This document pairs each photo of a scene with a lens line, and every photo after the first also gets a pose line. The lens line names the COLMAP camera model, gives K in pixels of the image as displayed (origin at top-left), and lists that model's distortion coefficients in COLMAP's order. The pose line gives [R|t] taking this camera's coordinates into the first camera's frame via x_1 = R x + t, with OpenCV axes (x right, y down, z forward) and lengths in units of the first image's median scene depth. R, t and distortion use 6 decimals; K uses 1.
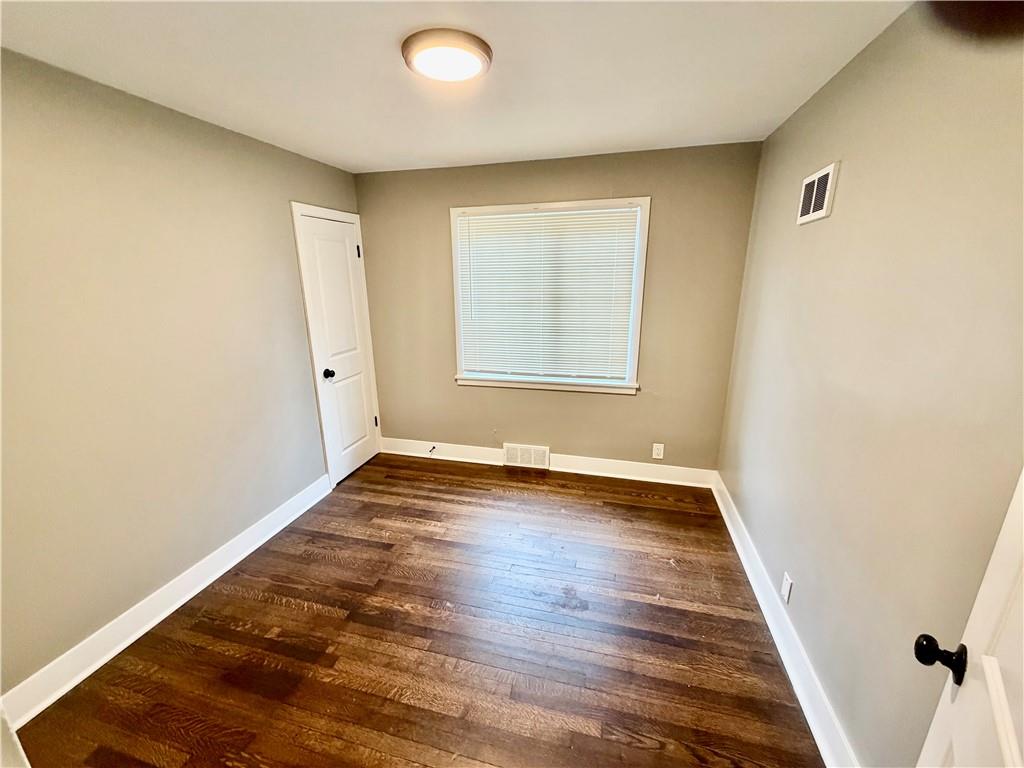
lens RADIAL K [[409.3, 0, 512.0], [0, 409.3, 384.0], [0, 0, 1]] dist [0.001221, 0.000153]
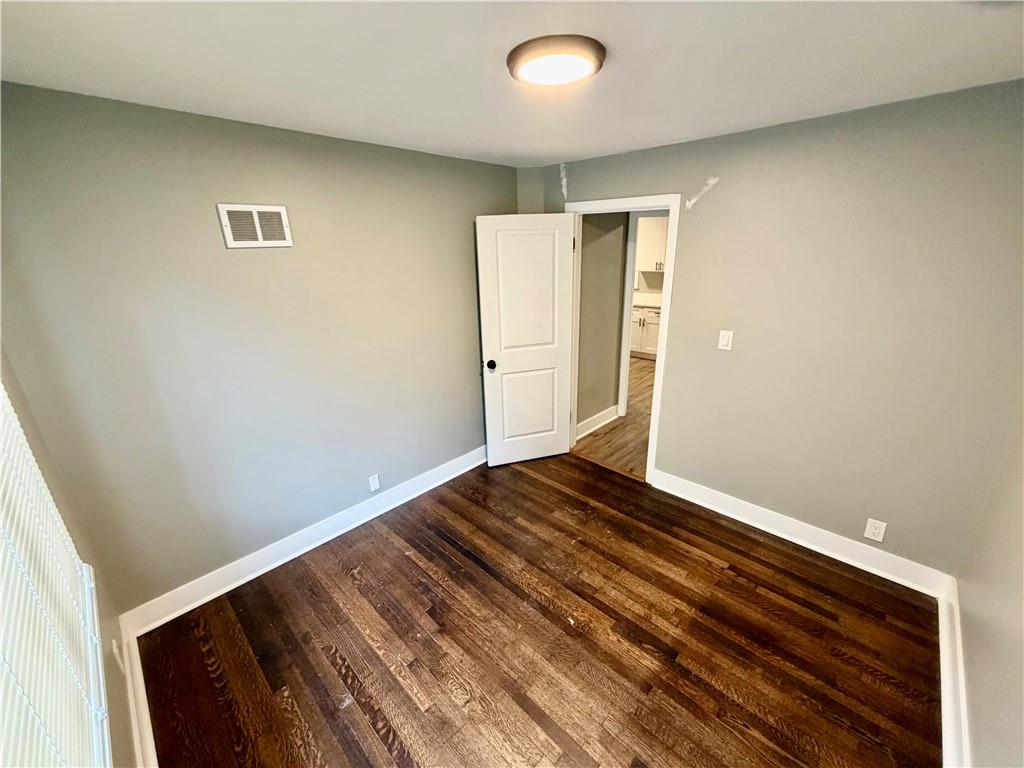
lens RADIAL K [[409.3, 0, 512.0], [0, 409.3, 384.0], [0, 0, 1]] dist [0.001221, 0.000153]
pose [[-0.870273, -0.130539, 0.474958, -0.434894], [0.156220, 0.841317, 0.517475, -0.497082], [-0.467141, 0.524542, -0.711783, 1.507841]]
